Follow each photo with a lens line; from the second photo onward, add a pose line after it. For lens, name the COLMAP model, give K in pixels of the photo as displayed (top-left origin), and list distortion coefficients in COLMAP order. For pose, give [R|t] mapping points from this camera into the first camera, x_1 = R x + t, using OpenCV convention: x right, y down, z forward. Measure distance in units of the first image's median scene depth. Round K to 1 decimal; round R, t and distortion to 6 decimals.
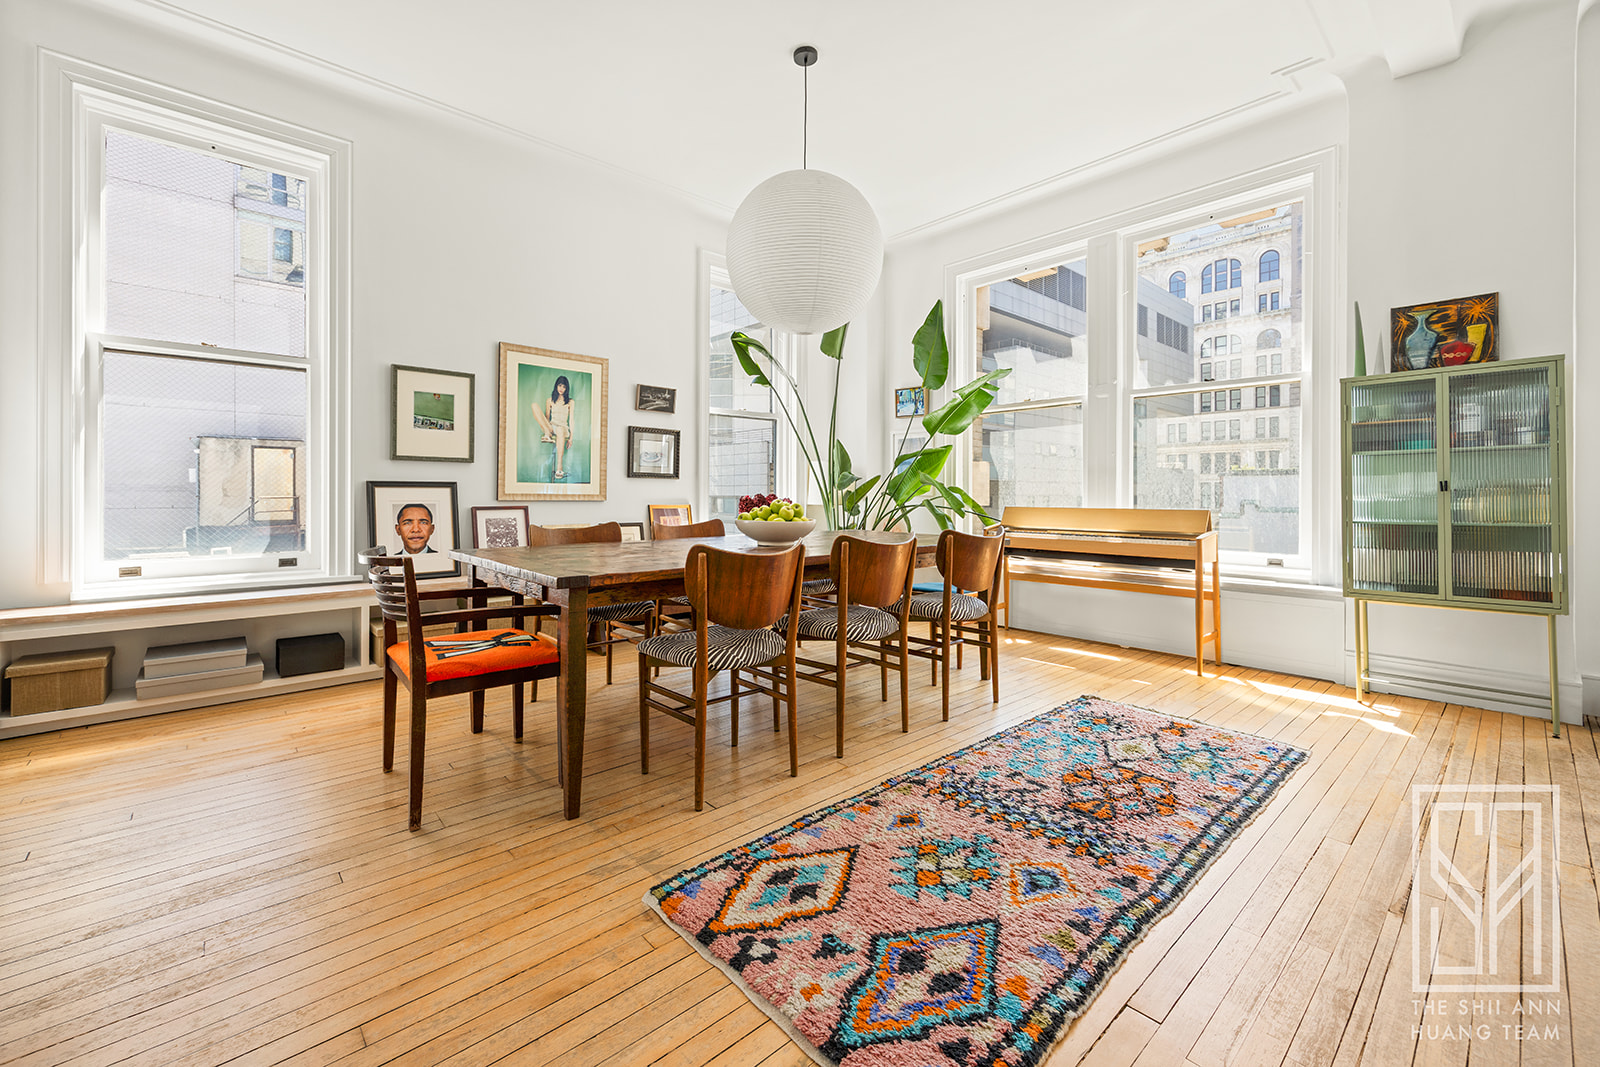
lens RADIAL K [[681.0, 0, 798.4], [0, 681.0, 493.1], [0, 0, 1]] dist [0.006004, 0.000280]
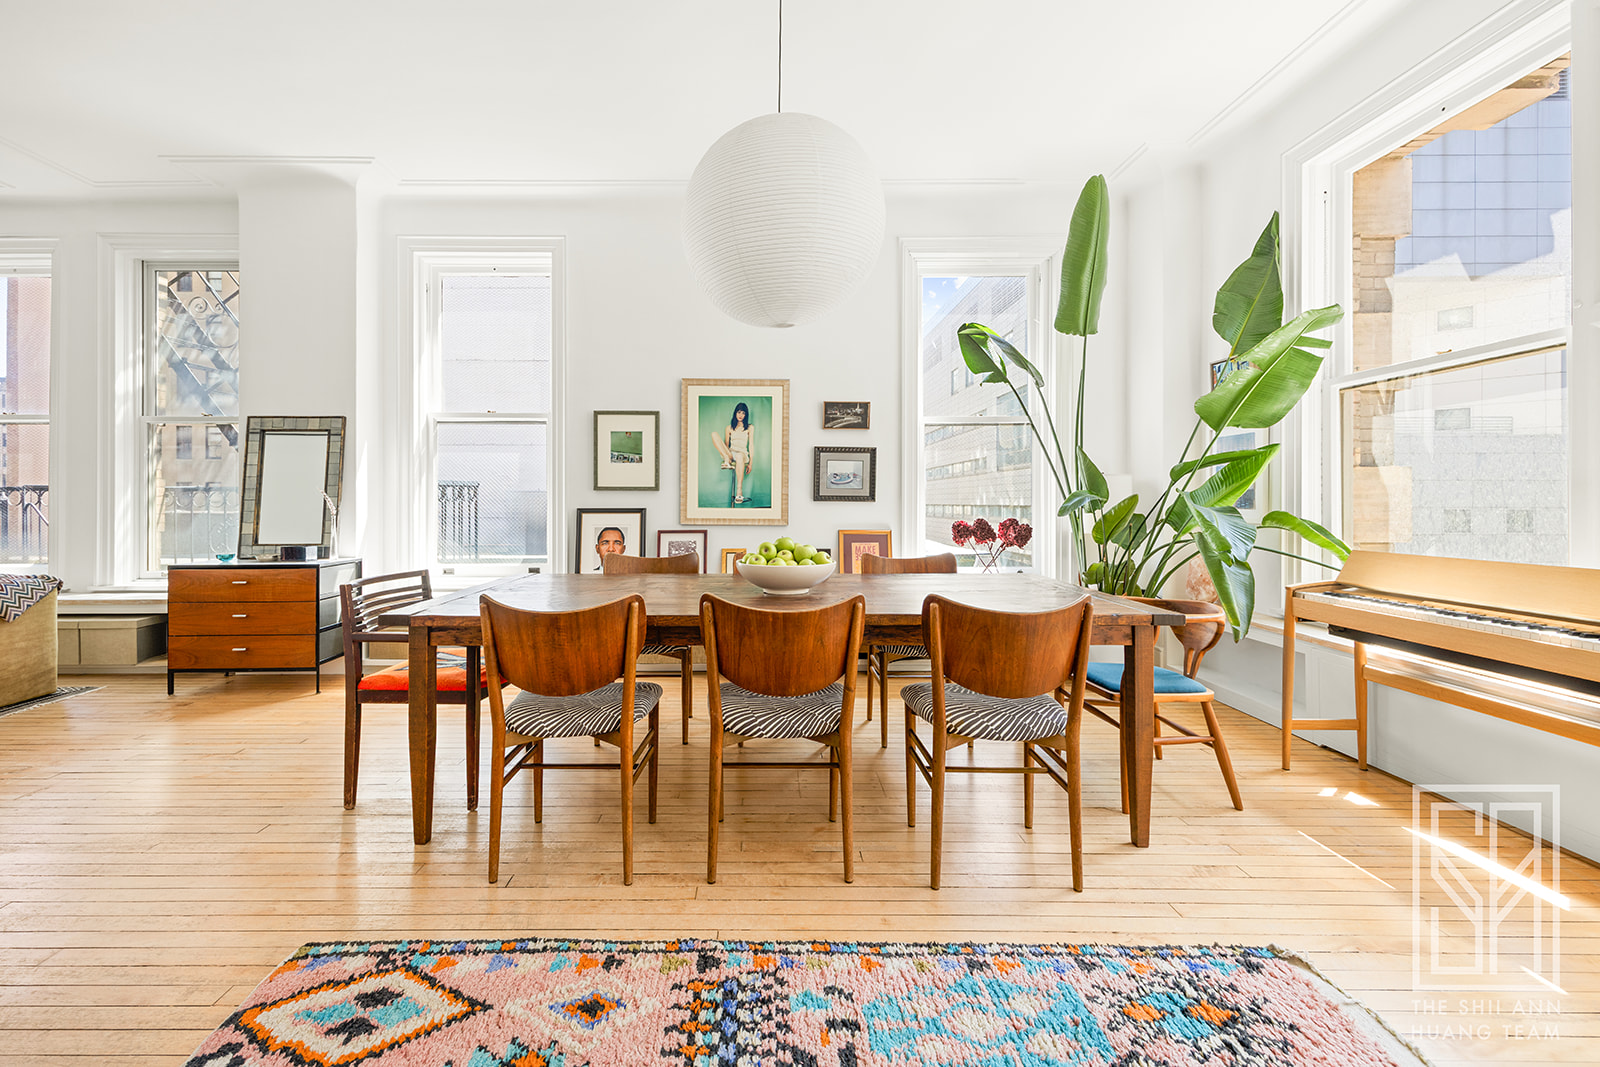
lens RADIAL K [[681.0, 0, 798.4], [0, 681.0, 493.1], [0, 0, 1]] dist [0.006004, 0.000280]
pose [[0.728162, -0.009039, -0.685345, 0.547188], [0.003100, 0.999946, -0.009893, -0.034804], [0.685398, 0.005079, 0.728151, 0.419546]]
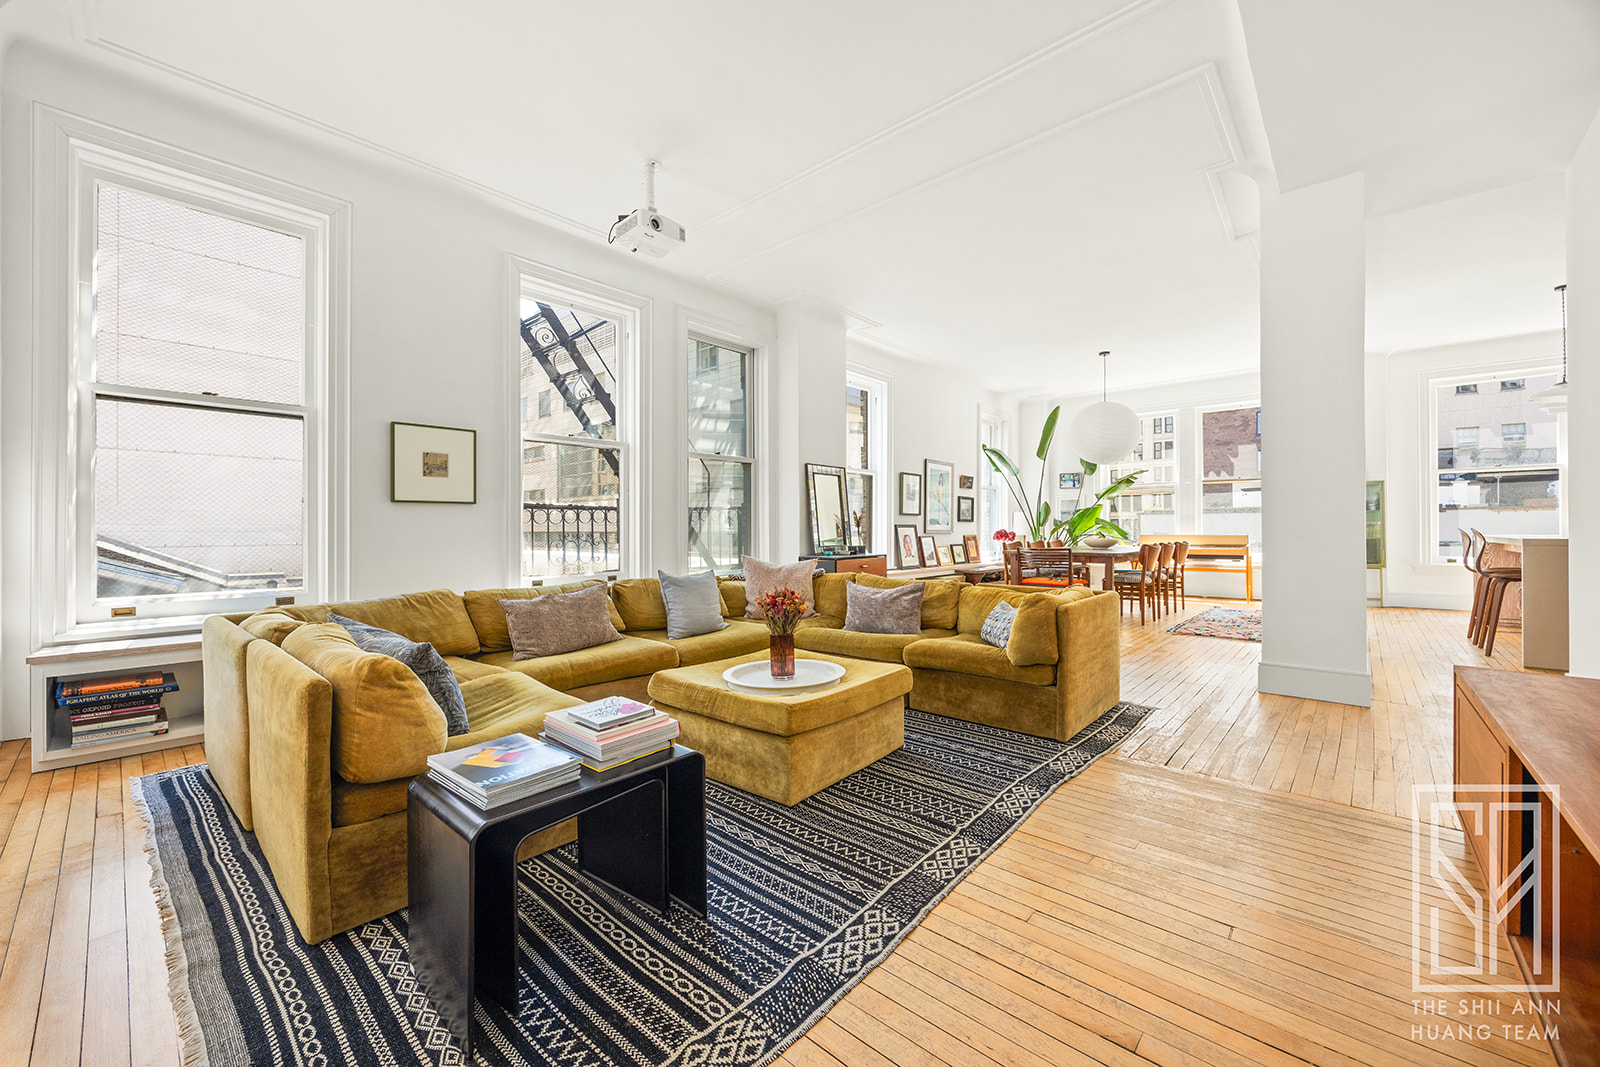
lens RADIAL K [[639.1, 0, 800.0], [0, 639.1, 533.5], [0, 0, 1]] dist [0.002042, 0.000025]
pose [[0.996641, -0.005592, 0.081708, -1.238387], [0.005473, 0.999984, 0.001676, 0.008494], [-0.081716, -0.001223, 0.996655, -1.196033]]
